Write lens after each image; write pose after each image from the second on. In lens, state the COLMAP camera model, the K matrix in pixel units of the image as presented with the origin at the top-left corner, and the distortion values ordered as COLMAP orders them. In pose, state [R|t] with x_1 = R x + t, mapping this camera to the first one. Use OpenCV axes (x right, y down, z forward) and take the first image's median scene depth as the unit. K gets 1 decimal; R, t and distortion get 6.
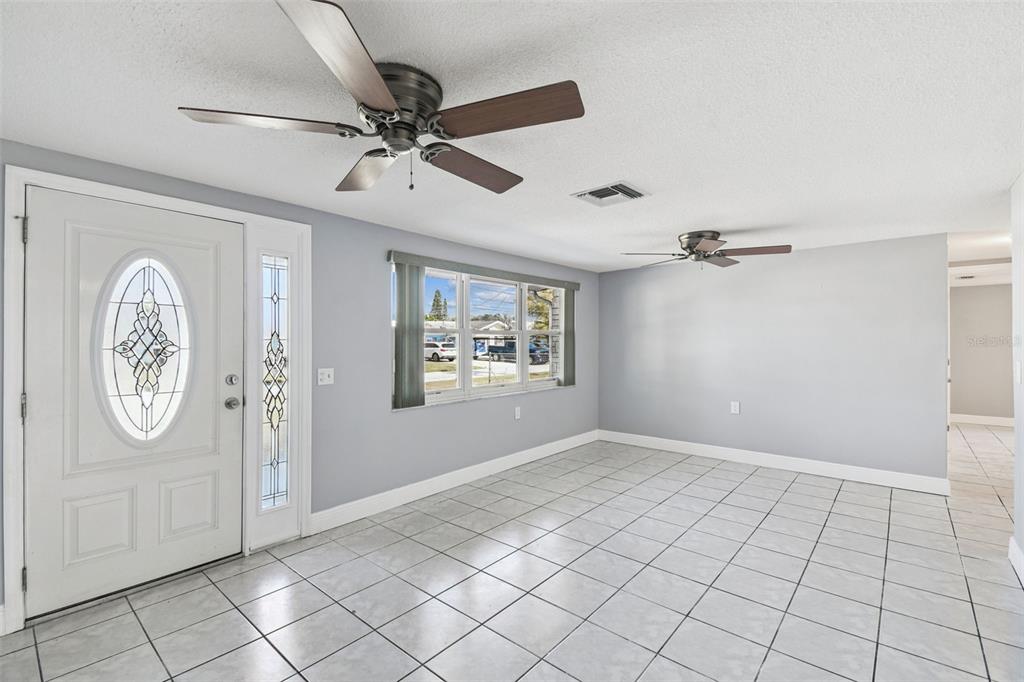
lens RADIAL K [[453.2, 0, 516.7], [0, 453.2, 339.3], [0, 0, 1]] dist [0.027885, -0.011962]
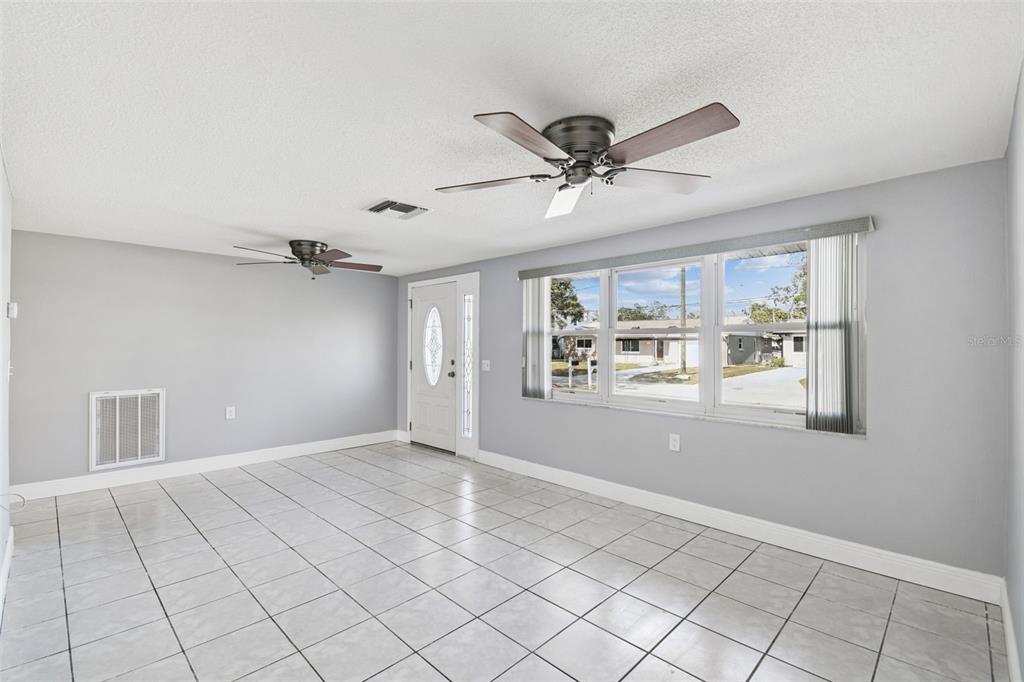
lens RADIAL K [[453.2, 0, 491.9], [0, 453.2, 344.8], [0, 0, 1]] dist [0.027885, -0.011962]
pose [[-0.095482, -0.004677, -0.995420, 1.148141], [-0.004717, 0.999980, -0.004246, 0.018489], [0.995420, 0.004290, -0.095502, 1.199494]]
